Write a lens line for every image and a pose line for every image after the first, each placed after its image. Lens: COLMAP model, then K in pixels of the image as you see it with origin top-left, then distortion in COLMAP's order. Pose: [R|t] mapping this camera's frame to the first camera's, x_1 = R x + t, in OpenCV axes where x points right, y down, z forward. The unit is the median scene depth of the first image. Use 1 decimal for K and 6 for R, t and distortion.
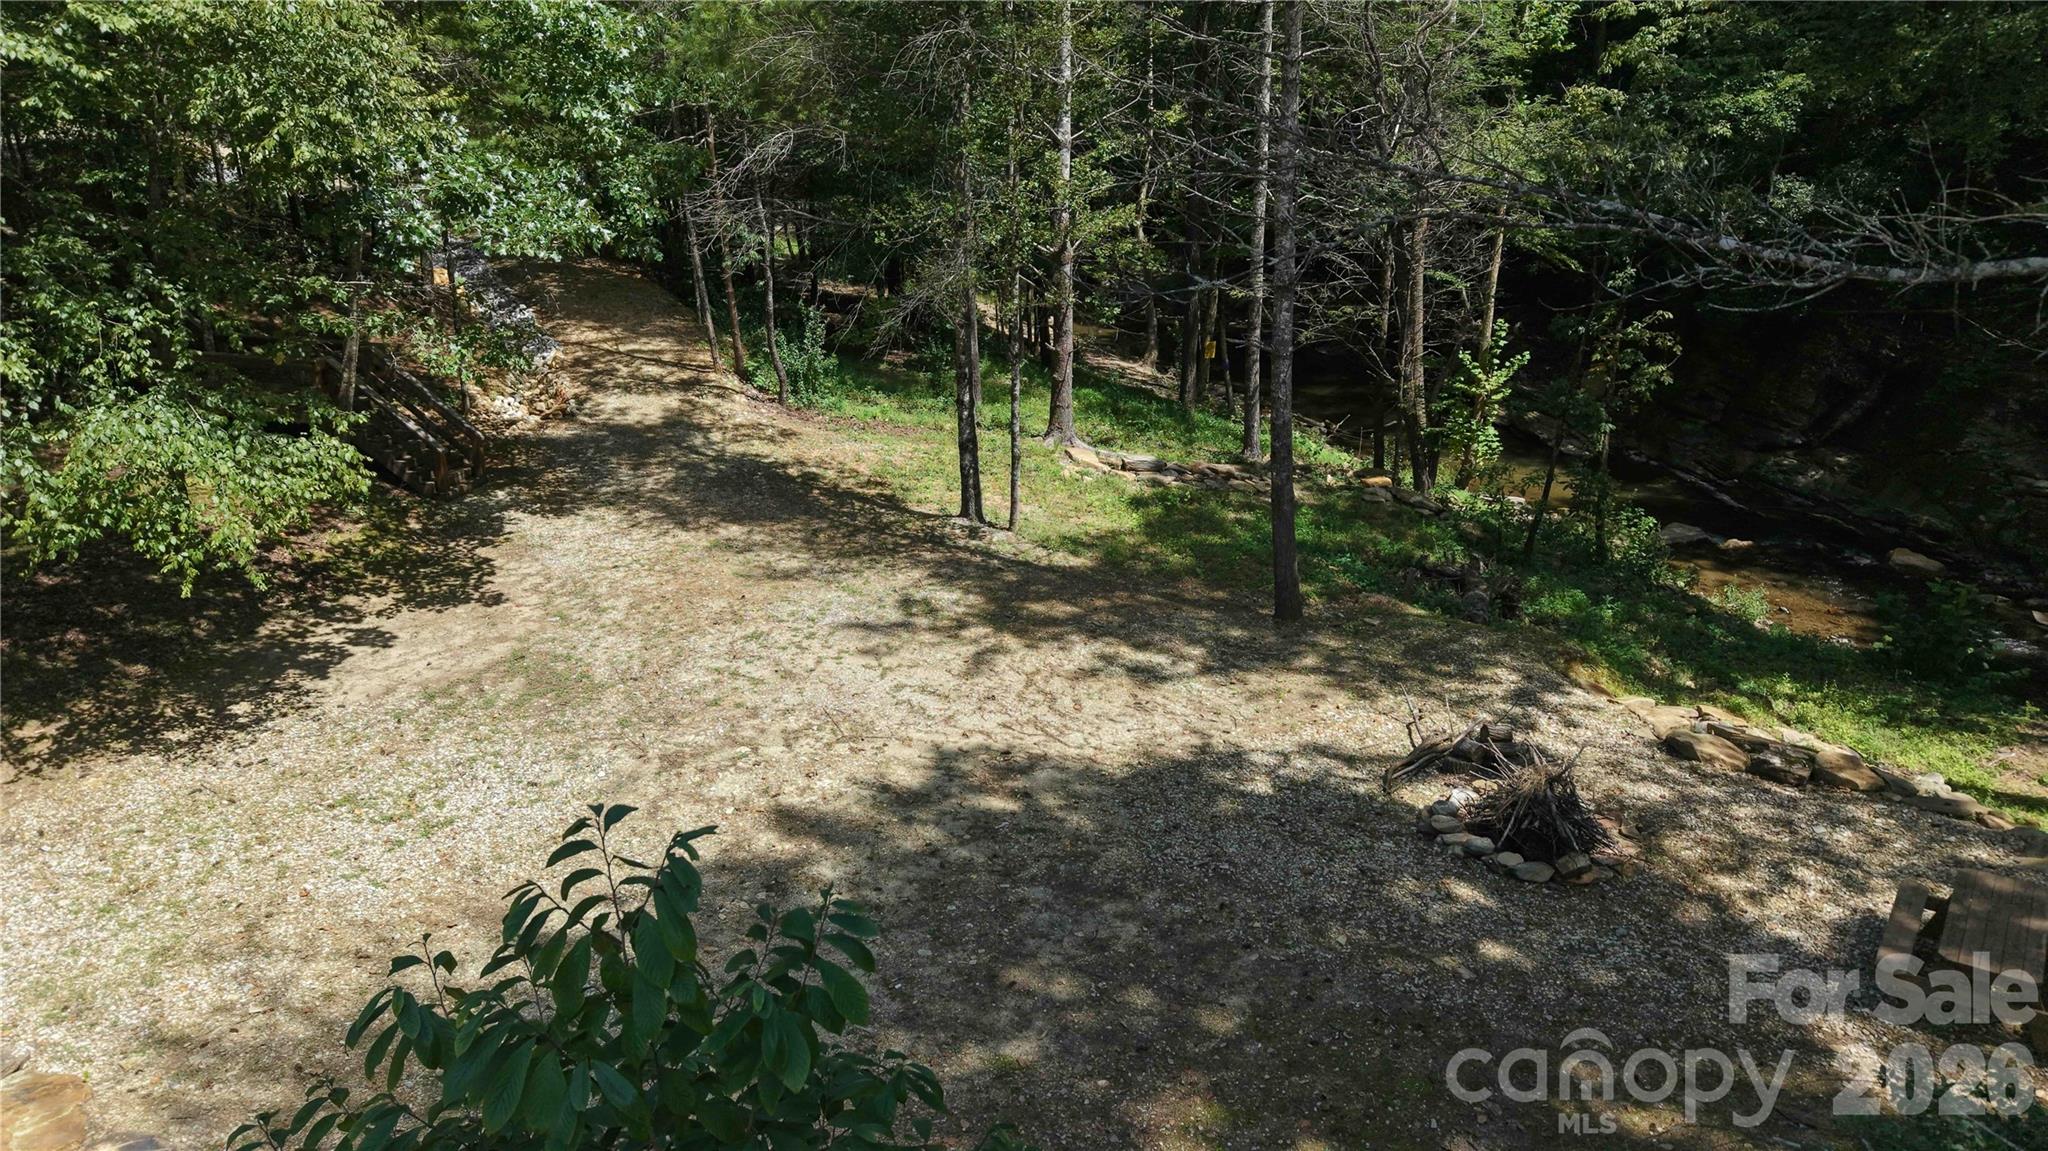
lens RADIAL K [[1389.3, 0, 1026.2], [0, 1389.3, 572.7], [0, 0, 1]] dist [0.012557, -0.017802]
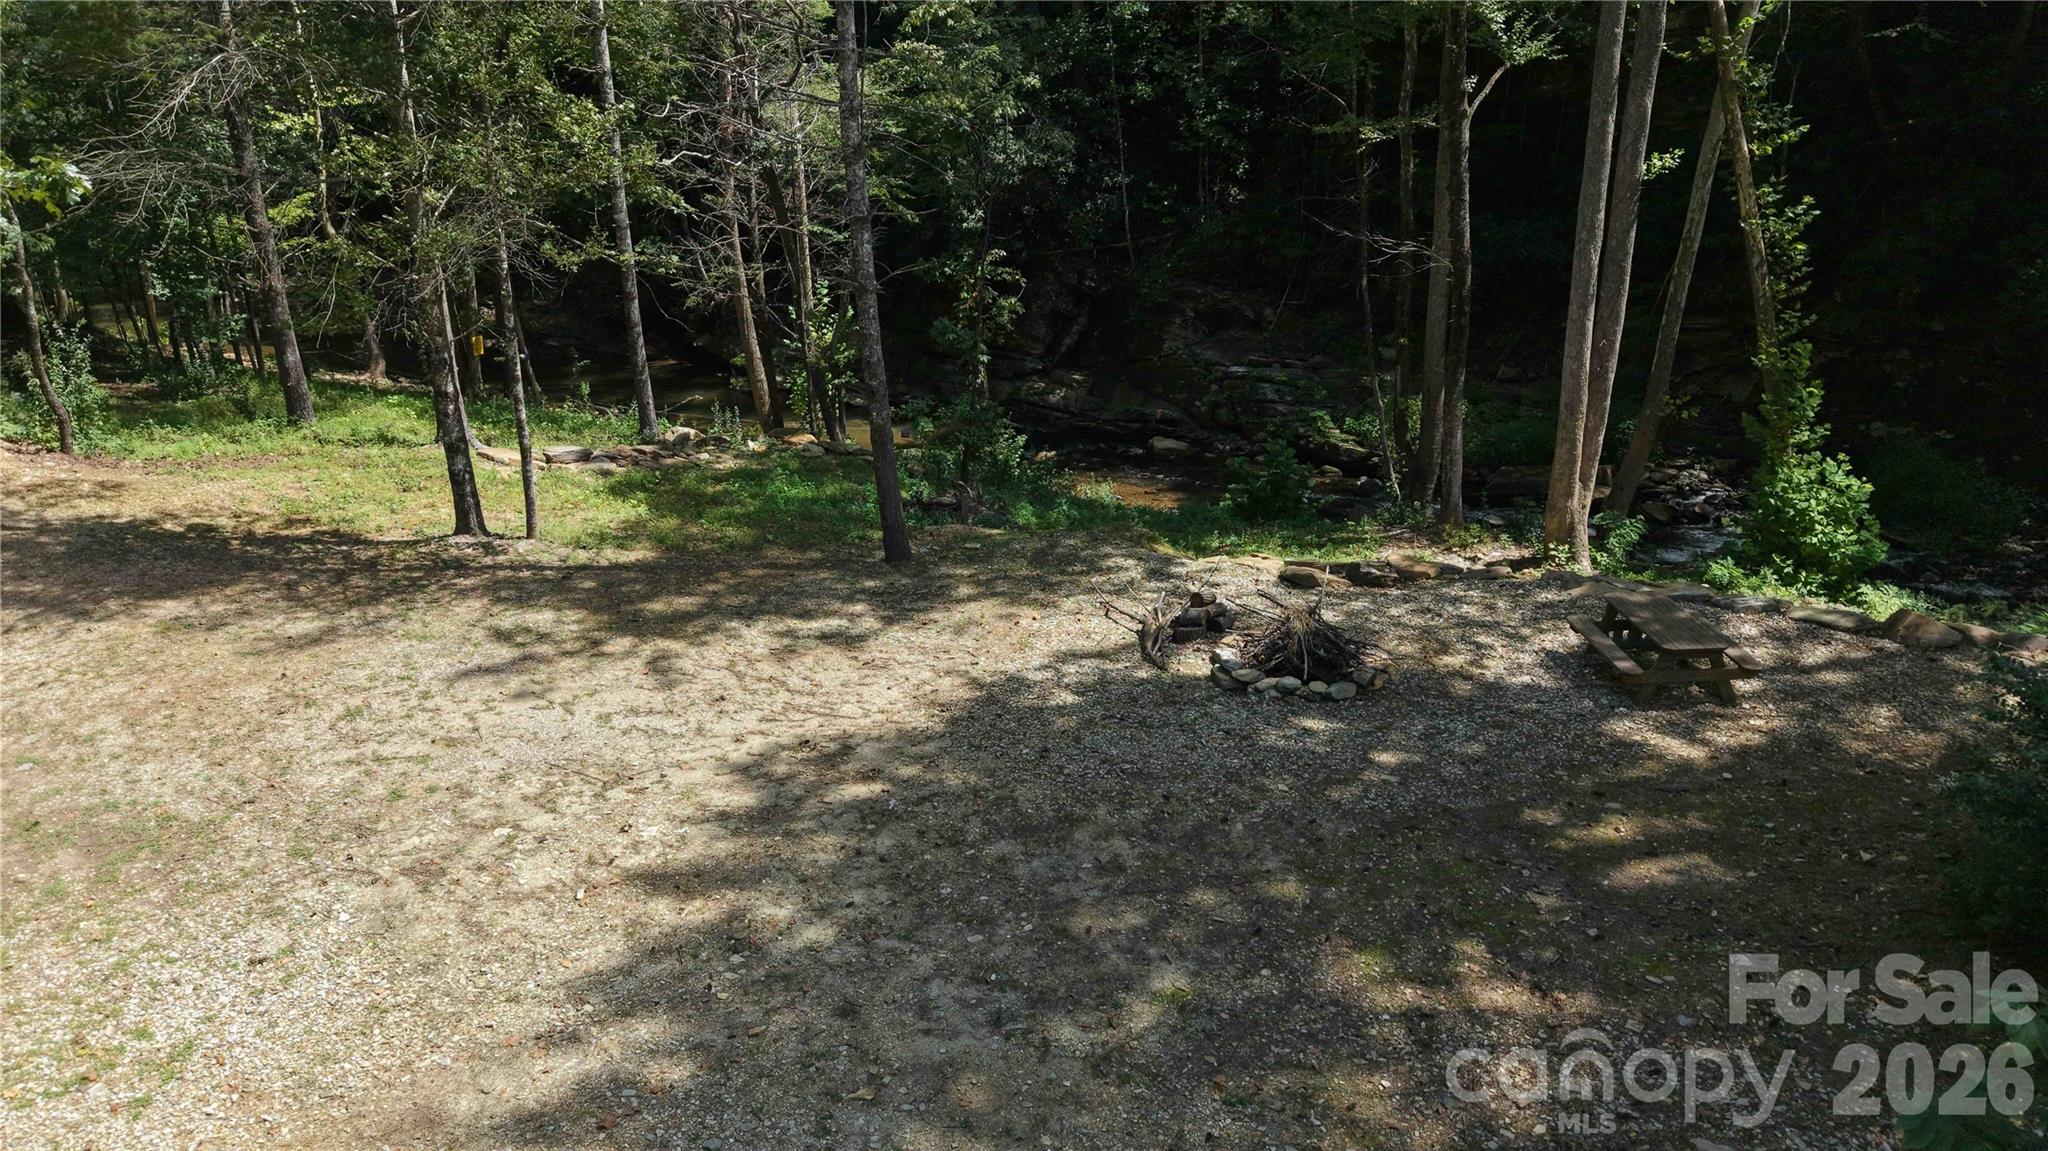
lens RADIAL K [[1389.3, 0, 1011.0], [0, 1389.3, 584.1], [0, 0, 1]] dist [0.012557, -0.017802]
pose [[0.777067, -0.205575, 0.594900, -0.320937], [0.206415, 0.976121, 0.067687, -0.000899], [-0.594609, 0.070199, 0.800945, 0.167496]]
